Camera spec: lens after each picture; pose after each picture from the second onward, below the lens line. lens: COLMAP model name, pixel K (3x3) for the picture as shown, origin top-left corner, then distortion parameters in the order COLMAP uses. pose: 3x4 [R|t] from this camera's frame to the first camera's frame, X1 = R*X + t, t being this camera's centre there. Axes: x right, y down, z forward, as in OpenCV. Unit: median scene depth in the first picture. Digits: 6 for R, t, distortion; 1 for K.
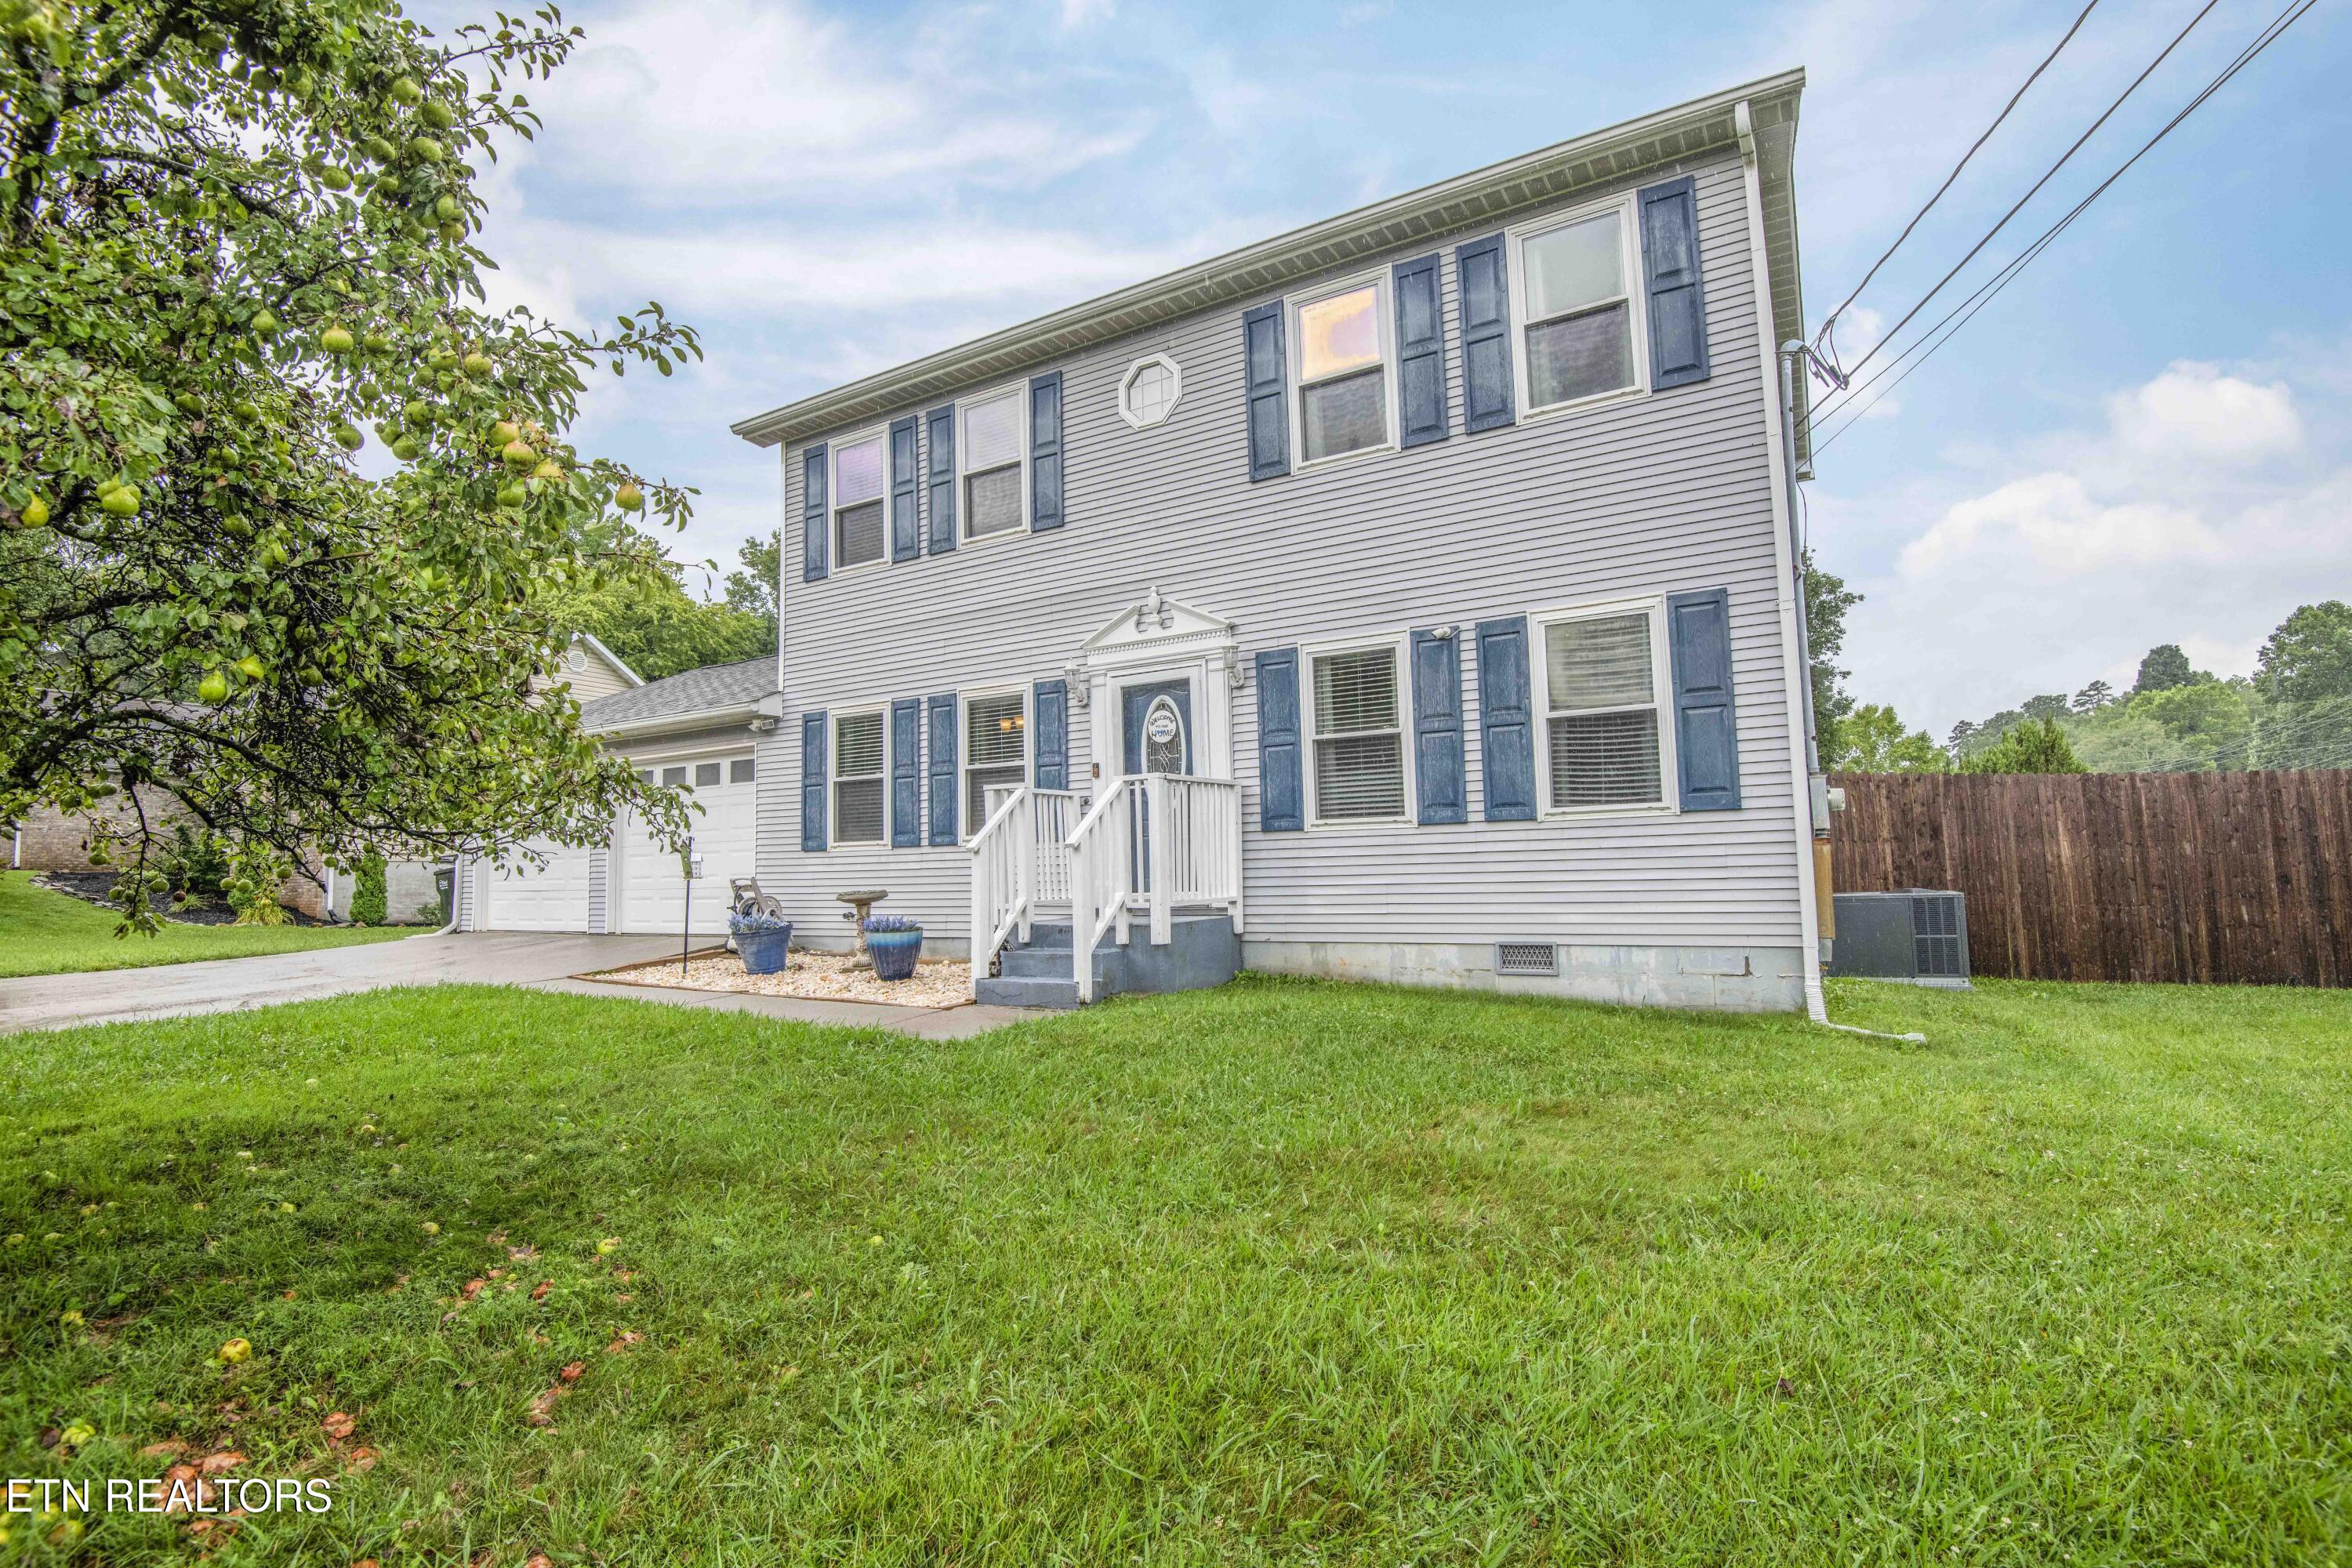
lens RADIAL K [[1078.4, 0, 1186.1], [0, 1078.4, 785.5], [0, 0, 1]] dist [-0.019661, -0.015298]
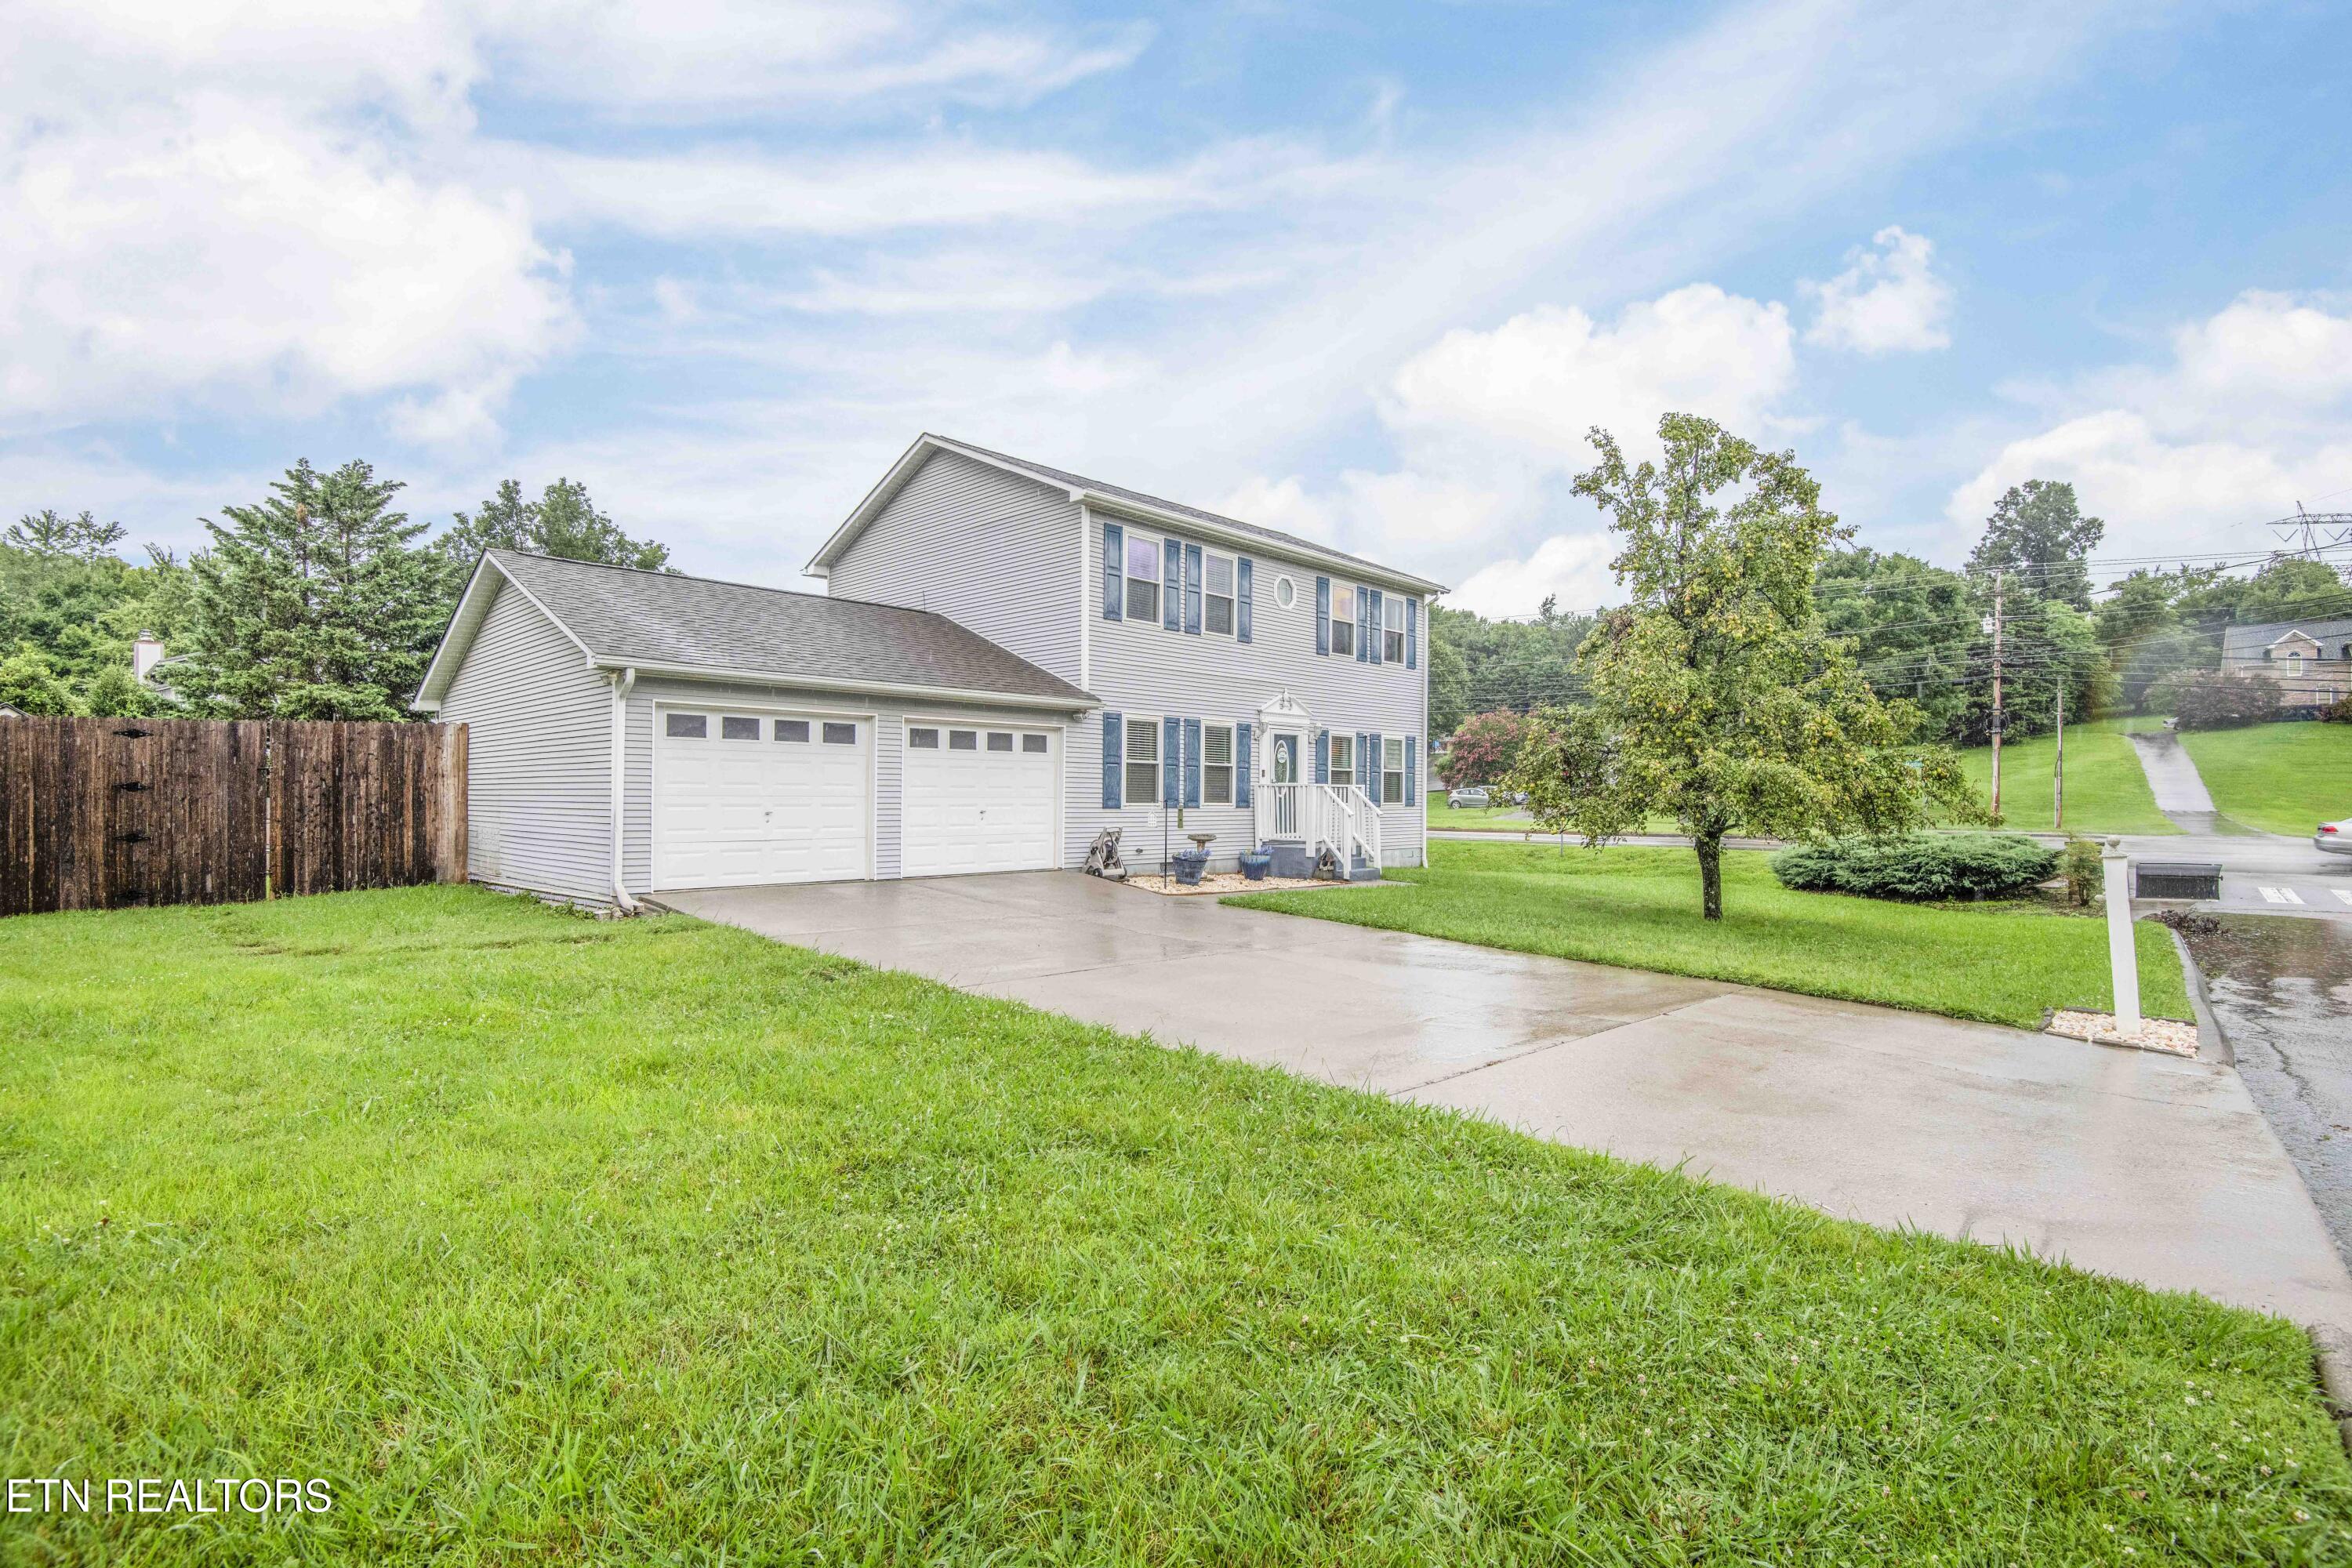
lens RADIAL K [[1078.4, 0, 1186.1], [0, 1078.4, 785.5], [0, 0, 1]] dist [-0.019661, -0.015298]
pose [[0.229785, 0.033912, 0.972650, -1.862221], [-0.084913, 0.996280, -0.014675, 0.045724], [-0.969530, -0.079219, 0.231810, 0.598664]]
